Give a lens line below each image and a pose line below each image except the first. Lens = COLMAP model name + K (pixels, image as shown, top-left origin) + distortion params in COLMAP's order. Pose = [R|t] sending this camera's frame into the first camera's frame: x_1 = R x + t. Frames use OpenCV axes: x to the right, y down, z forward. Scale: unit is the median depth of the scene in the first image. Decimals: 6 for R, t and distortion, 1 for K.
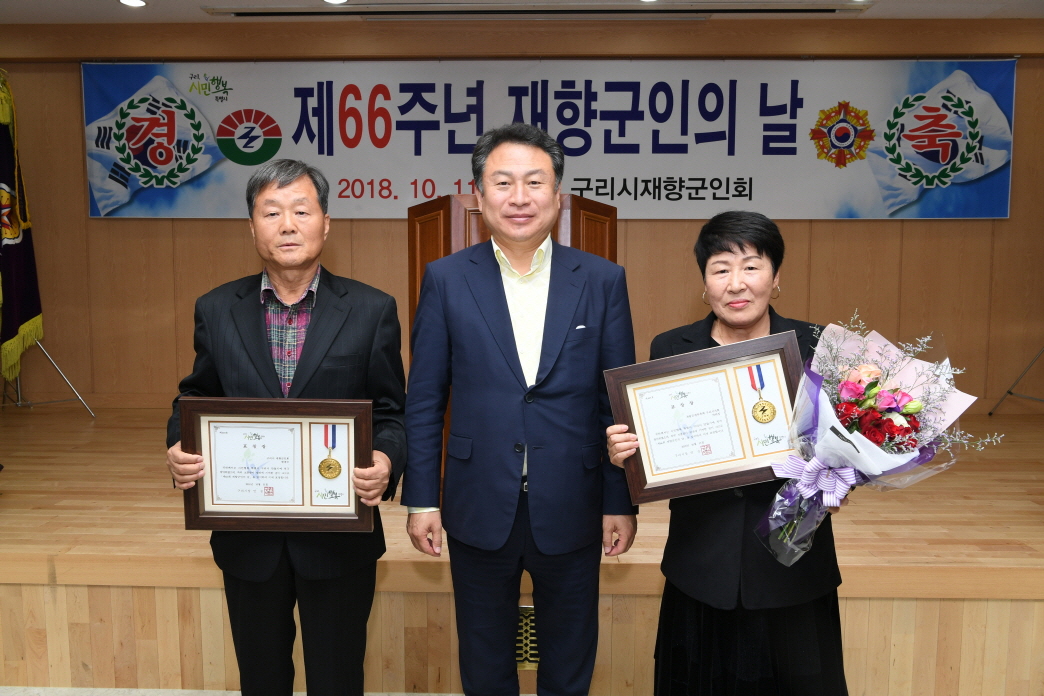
lens RADIAL K [[887.7, 0, 520.5], [0, 887.7, 350.0], [0, 0, 1]] dist [-0.047821, 0.058864]
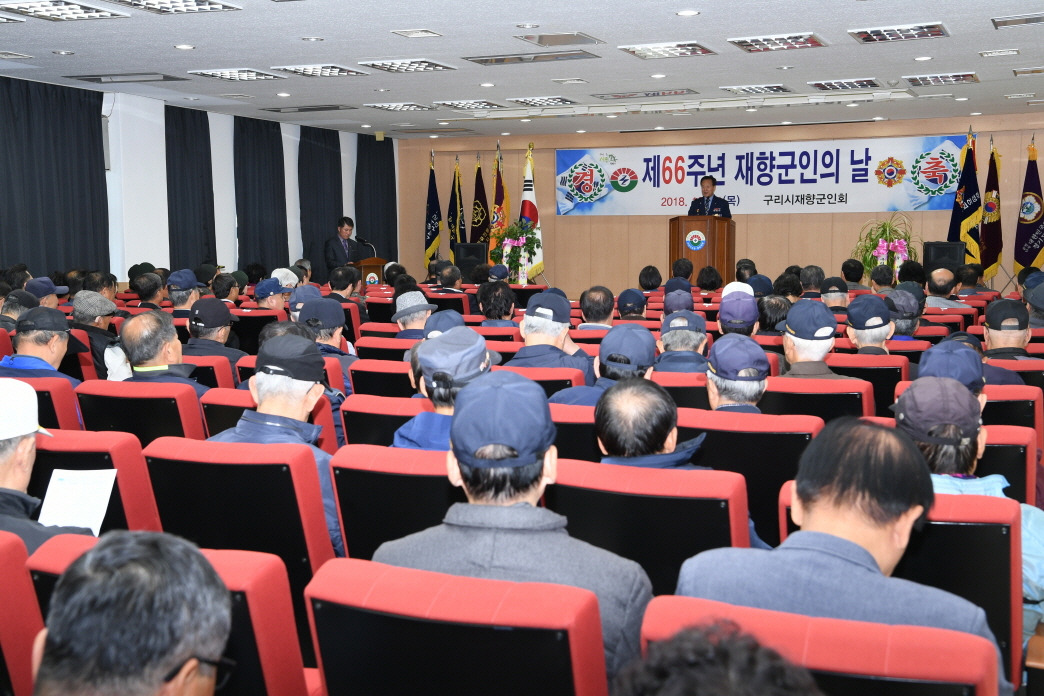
lens RADIAL K [[1301.3, 0, 521.7], [0, 1301.3, 346.3], [0, 0, 1]] dist [0.113008, 0.064596]
pose [[0.933556, 0.024215, -0.357612, 0.679026], [-0.027307, 0.999621, -0.003598, 0.214595], [0.357389, 0.013124, 0.933863, -2.295268]]
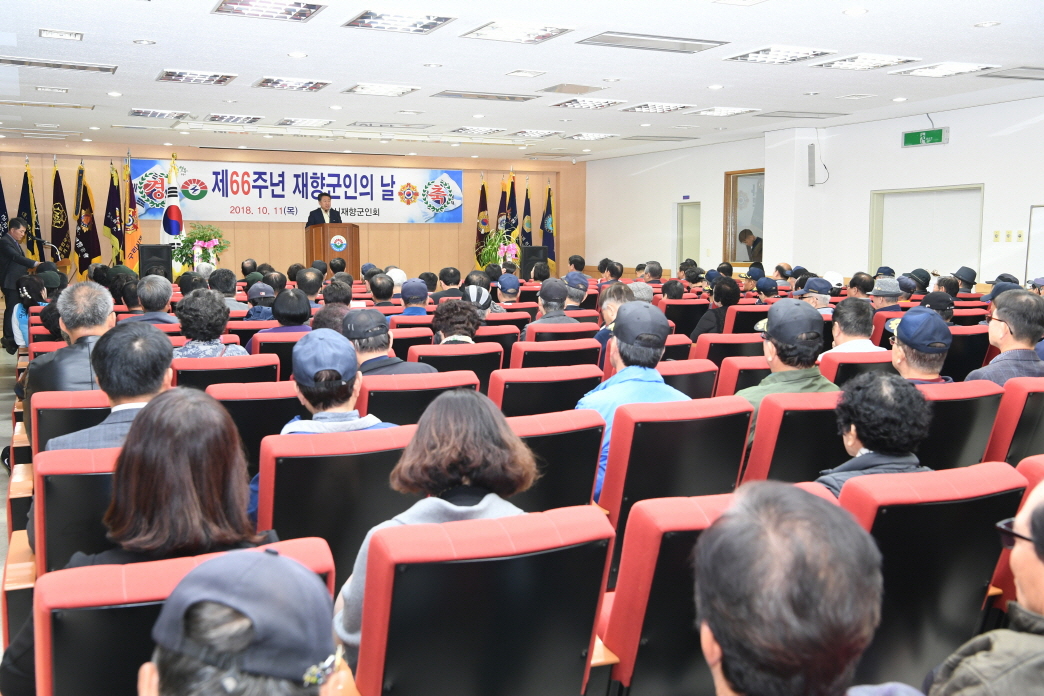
lens RADIAL K [[1069.8, 0, 521.0], [0, 1069.8, 345.6], [0, 0, 1]] dist [0.007921, 0.122969]
pose [[0.896141, -0.042663, 0.441713, -0.875554], [0.039500, 0.999086, 0.016362, 0.210541], [-0.442007, 0.002785, 0.897007, -2.309070]]
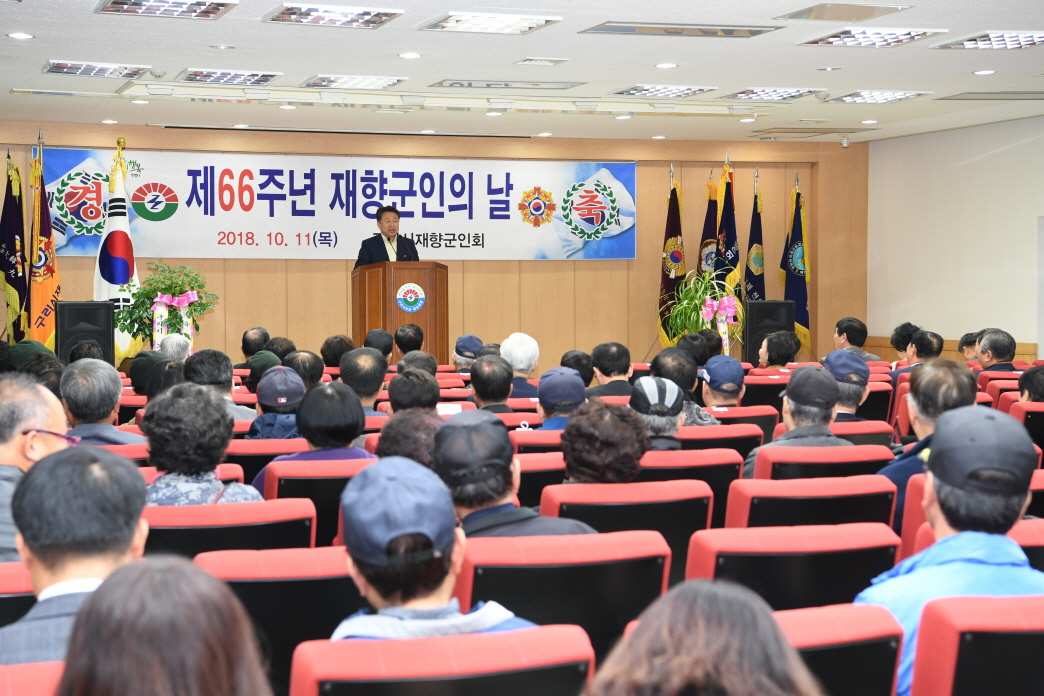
lens RADIAL K [[1990.3, 0, 520.9], [0, 1990.3, 345.6], [0, 0, 1]] dist [0.292254, 0.200090]
pose [[0.939534, -0.013439, 0.342192, -0.891133], [0.035183, 0.997730, -0.057415, 0.209903], [-0.340644, 0.065982, 0.937874, -2.333564]]
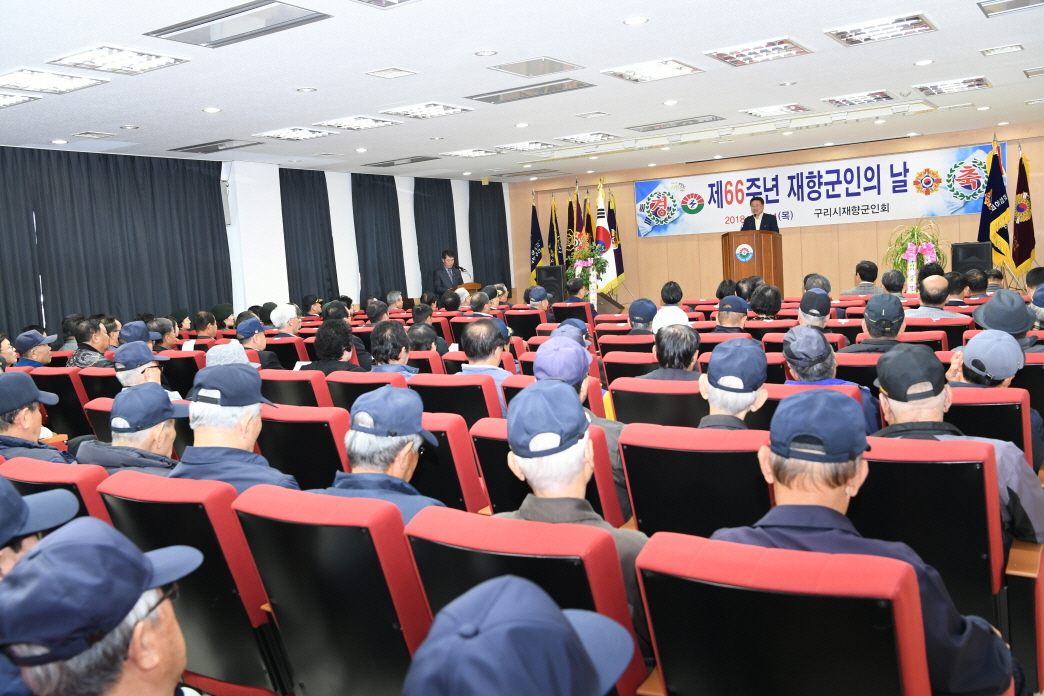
lens RADIAL K [[937.3, 0, 519.4], [0, 937.3, 344.1], [0, 0, 1]] dist [-0.027979, 0.071023]
pose [[0.853975, -0.009132, -0.520234, 0.730182], [0.014749, 0.999869, 0.006658, 0.161733], [0.520105, -0.013359, 0.853998, -1.736047]]
